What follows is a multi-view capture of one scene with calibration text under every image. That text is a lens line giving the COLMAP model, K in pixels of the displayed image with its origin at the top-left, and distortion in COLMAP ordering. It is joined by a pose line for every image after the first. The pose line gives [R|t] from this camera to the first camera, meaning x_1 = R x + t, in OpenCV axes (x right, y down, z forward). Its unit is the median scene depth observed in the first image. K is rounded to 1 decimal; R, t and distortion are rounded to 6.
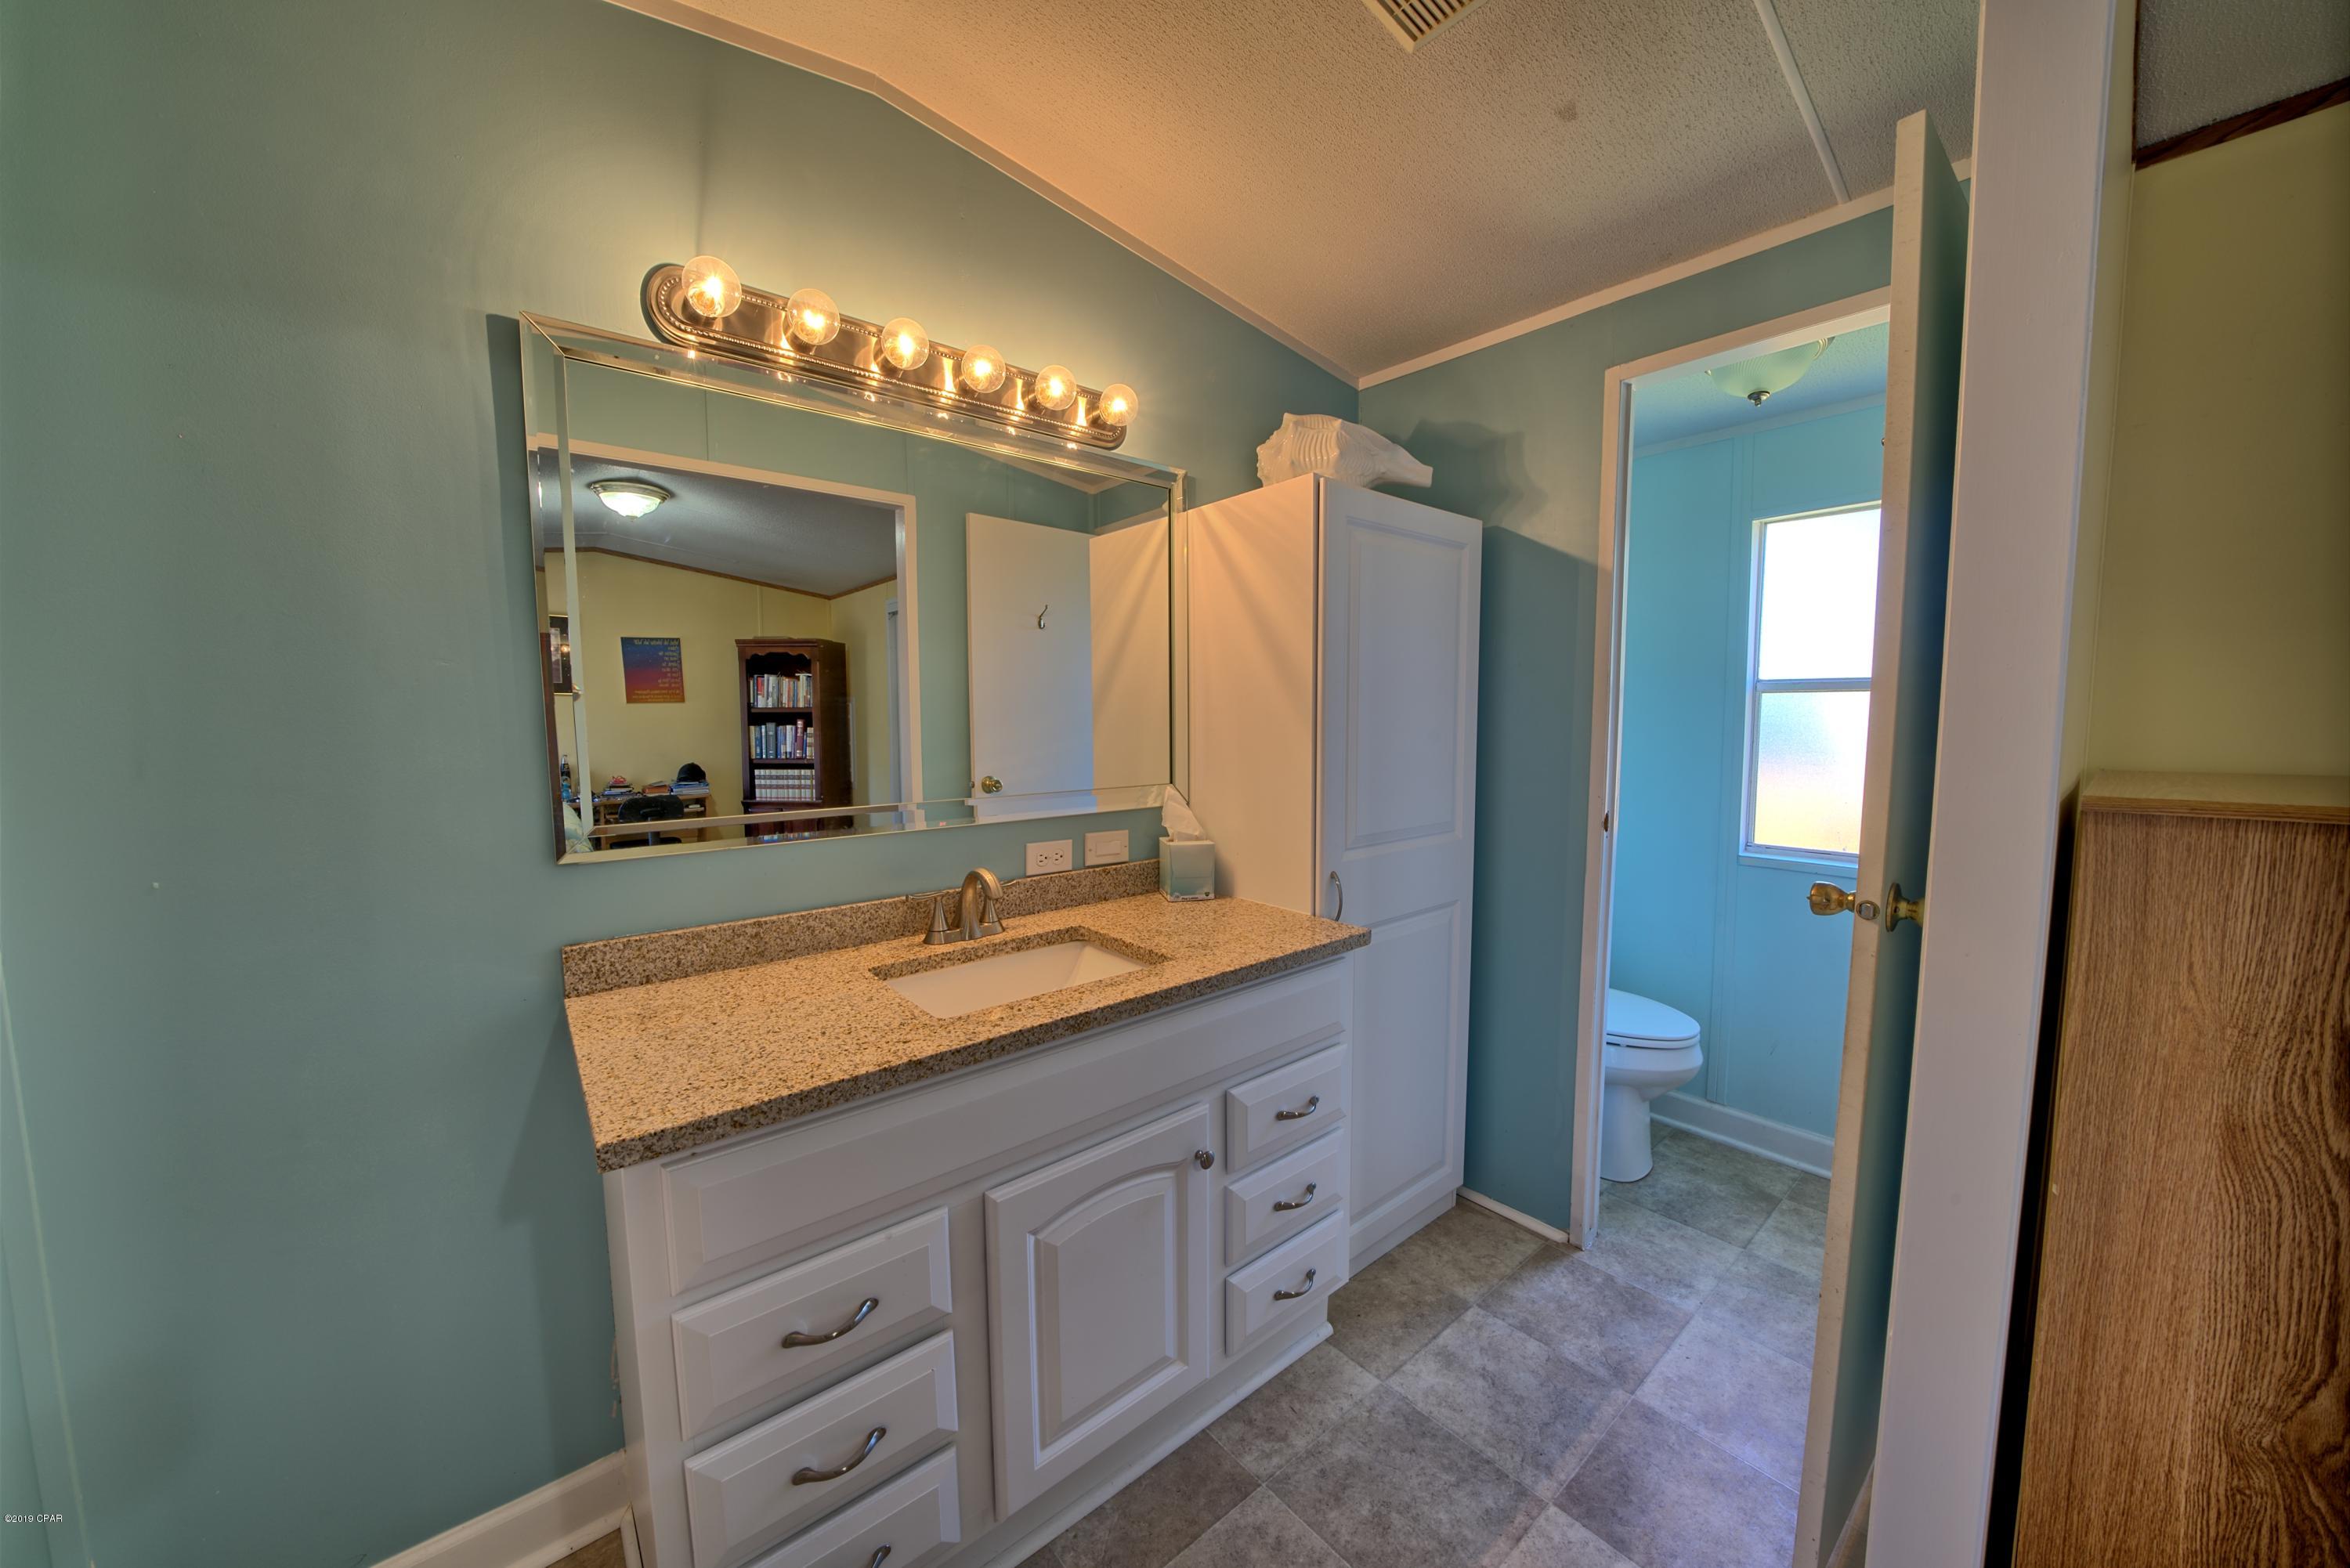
lens RADIAL K [[810.3, 0, 1171.2], [0, 810.3, 784.1], [0, 0, 1]] dist [-0.026100, 0.001981]
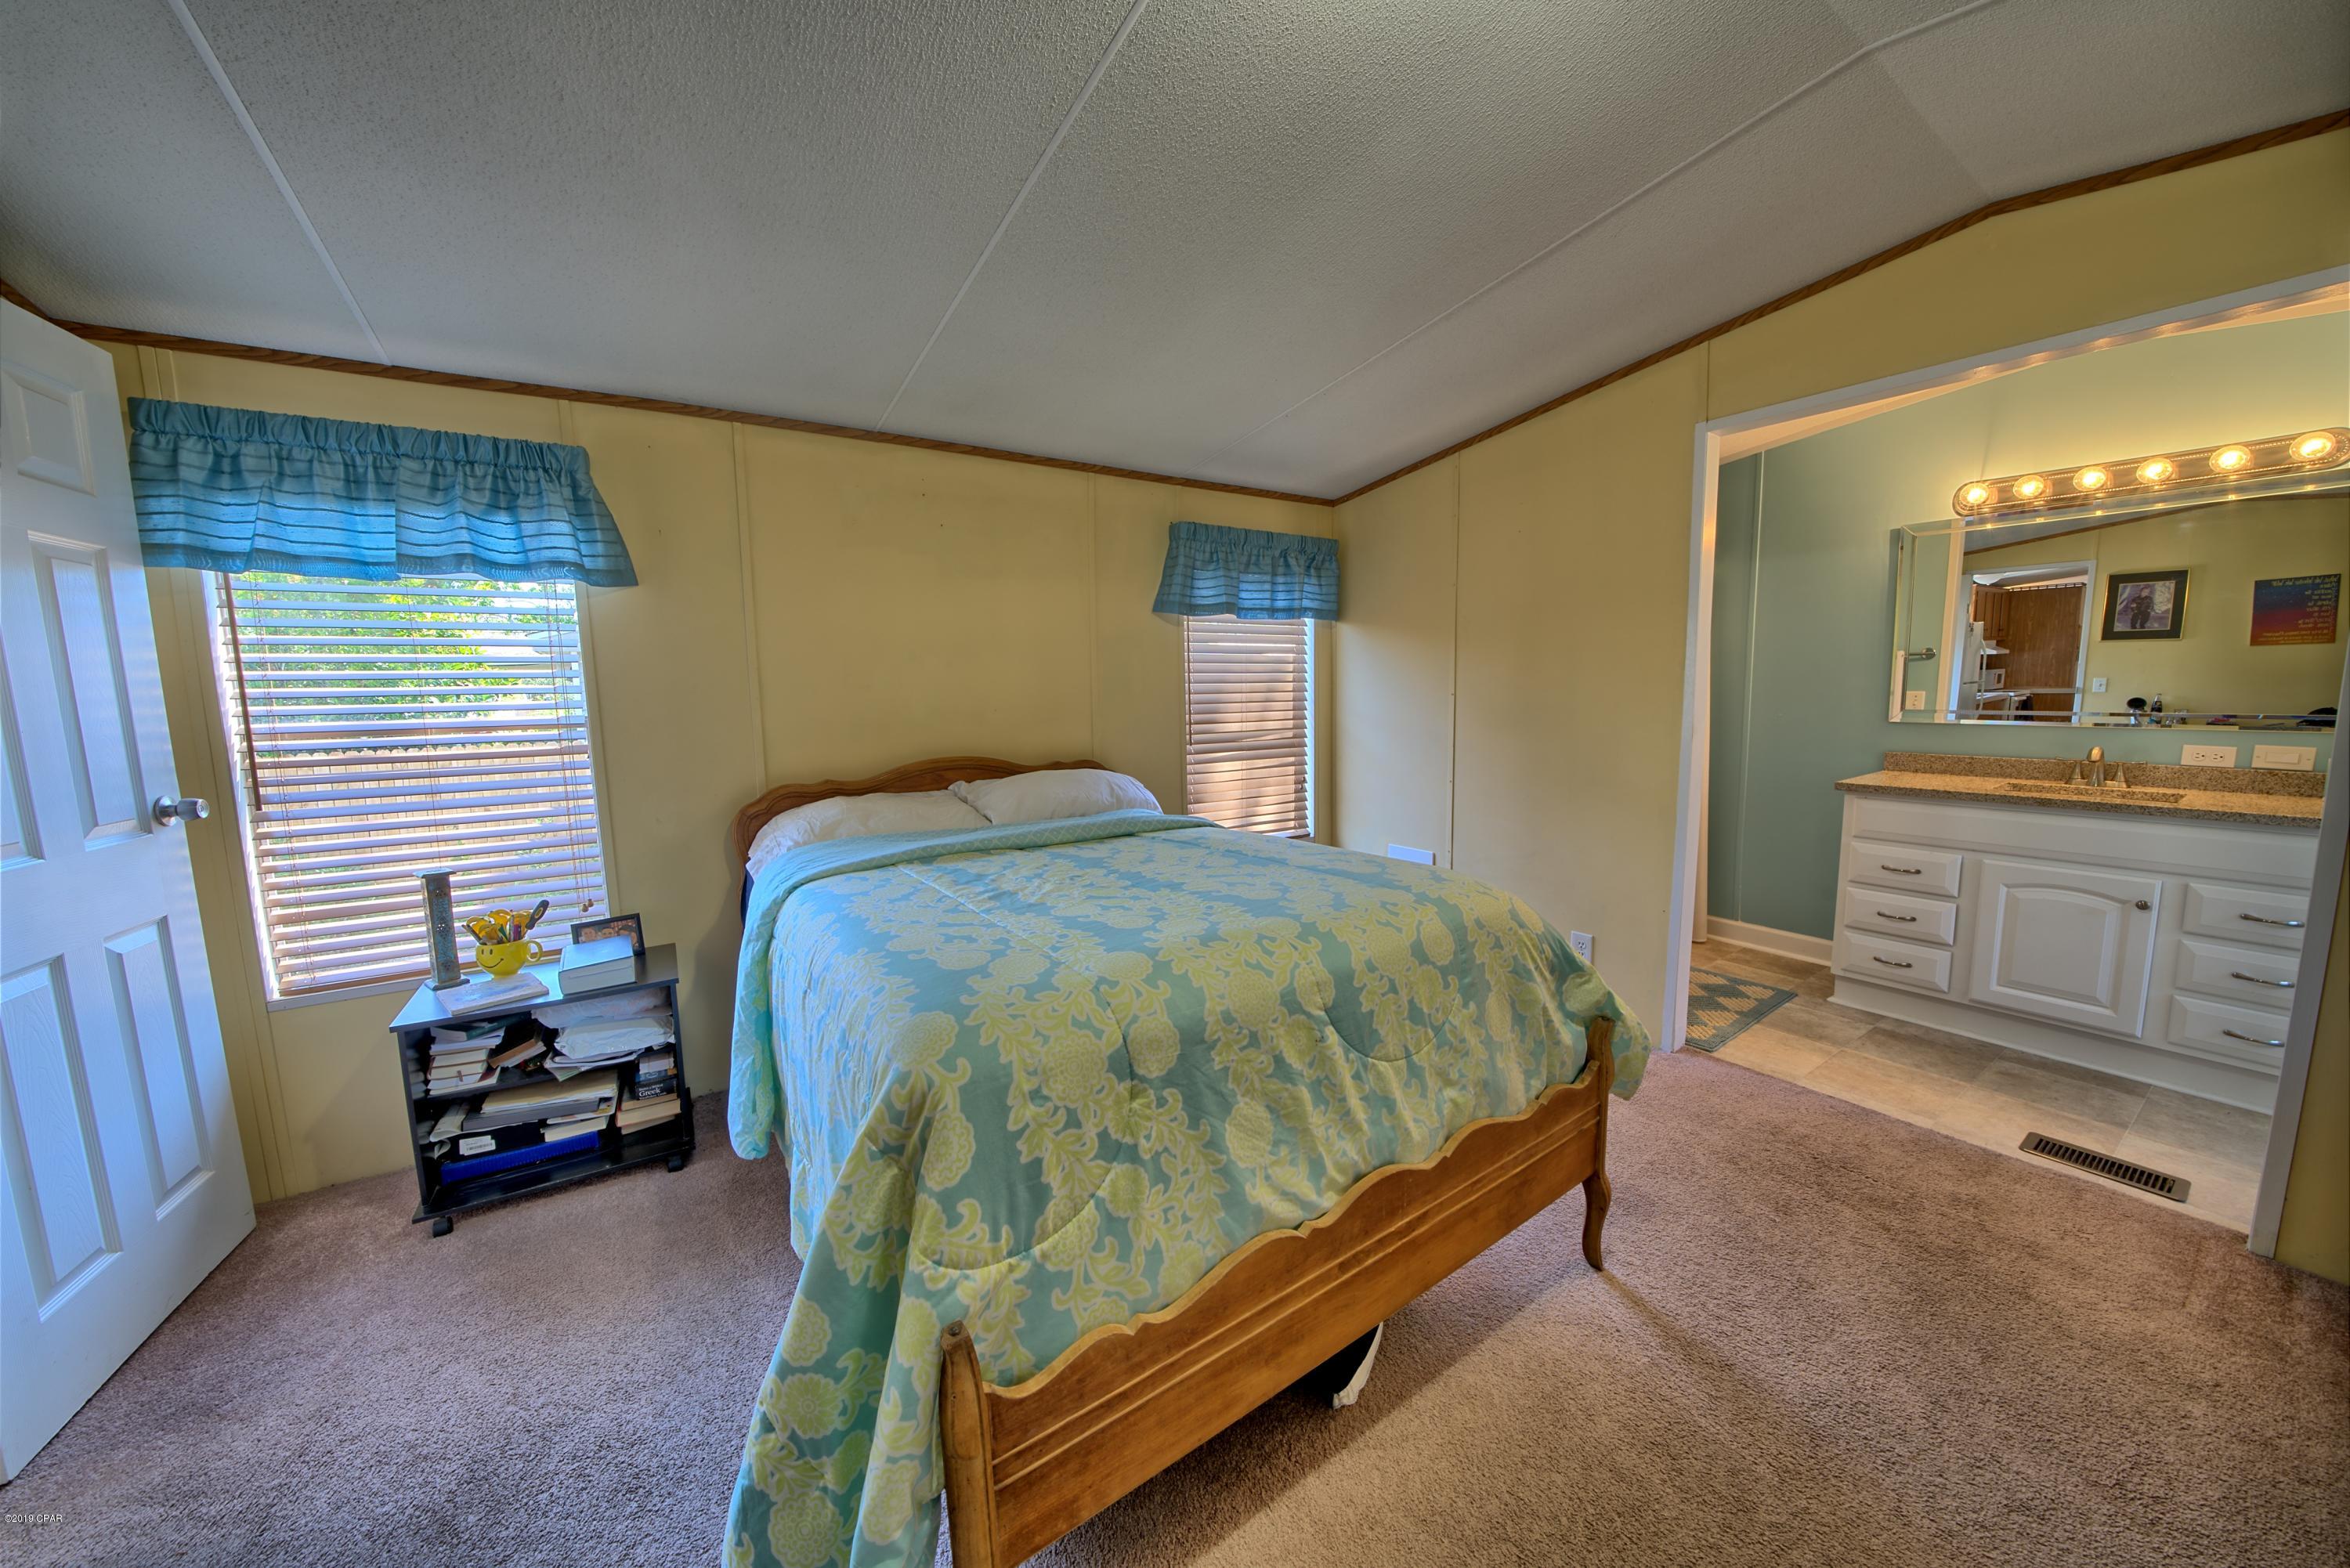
lens RADIAL K [[810.3, 0, 1171.2], [0, 810.3, 784.1], [0, 0, 1]] dist [-0.026100, 0.001981]
pose [[-0.114056, 0.131179, -0.984776, 1.905255], [-0.057078, 0.988742, 0.138318, 0.064580], [0.991833, 0.071985, -0.105284, -0.986529]]
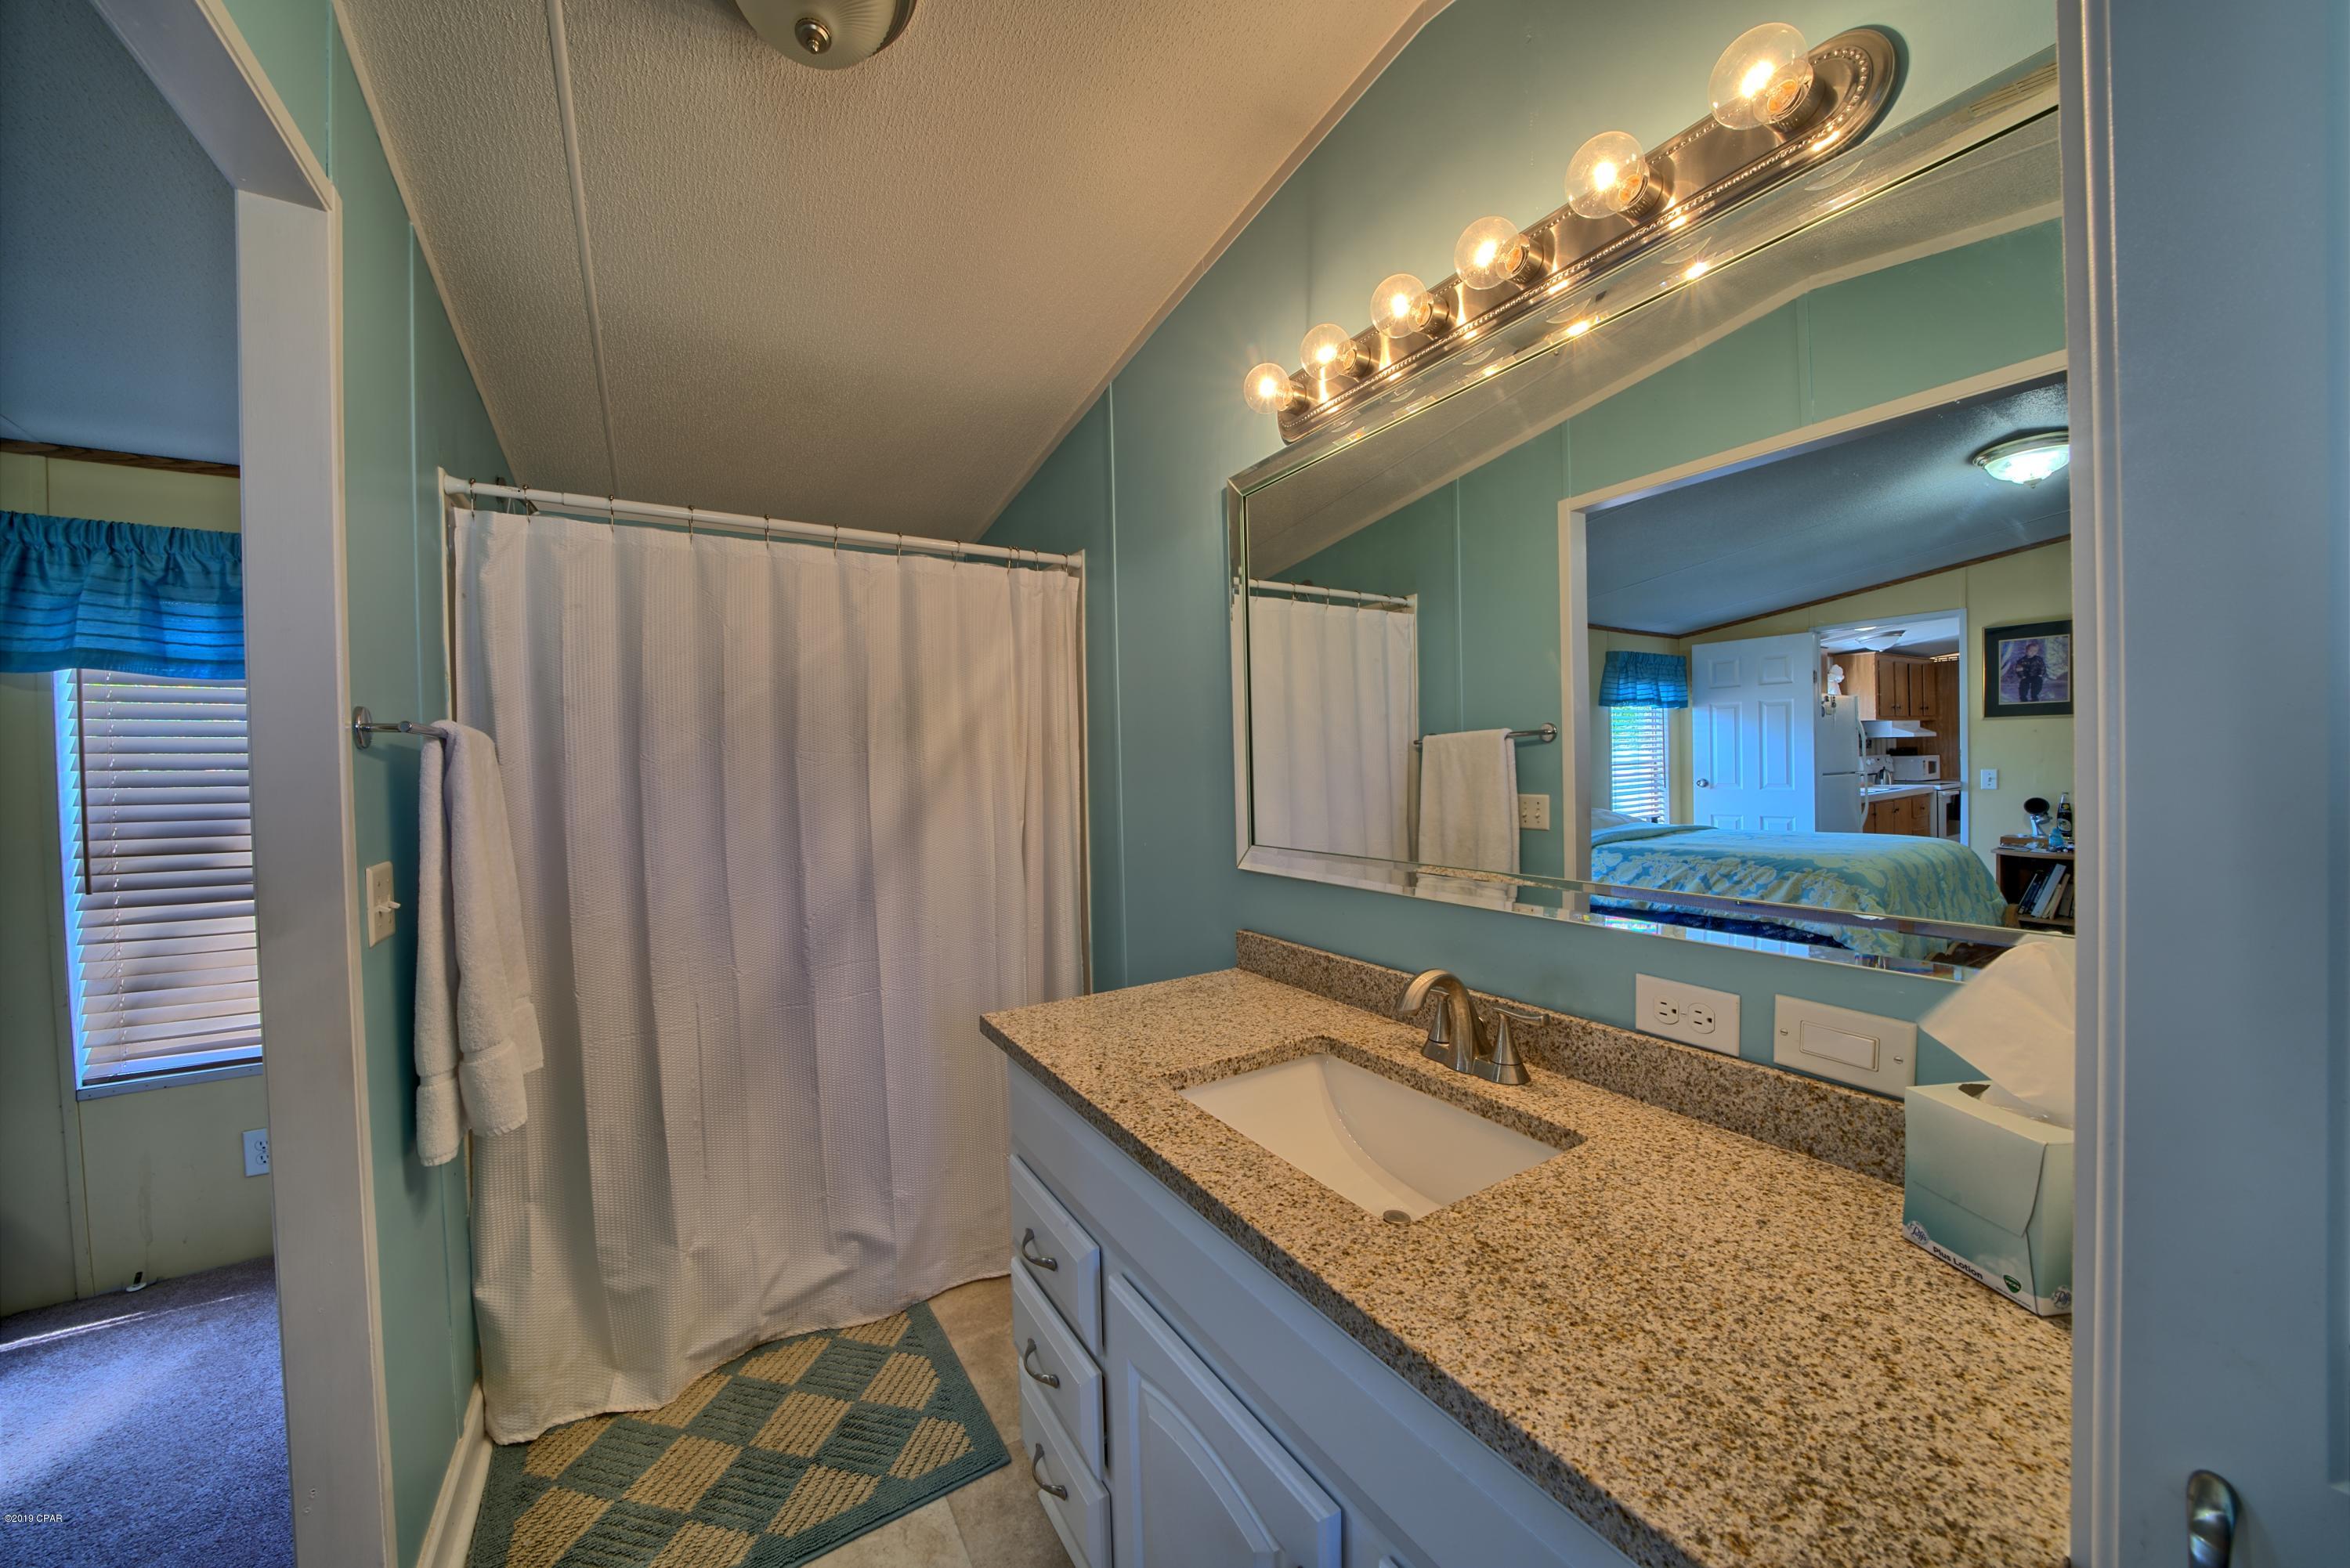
lens RADIAL K [[810.3, 0, 1171.2], [0, 810.3, 784.1], [0, 0, 1]] dist [-0.026100, 0.001981]
pose [[-0.143013, 0.028677, -0.989305, 0.517708], [-0.060719, 0.997443, 0.037690, -0.074132], [0.987856, 0.065460, -0.140906, 0.900510]]
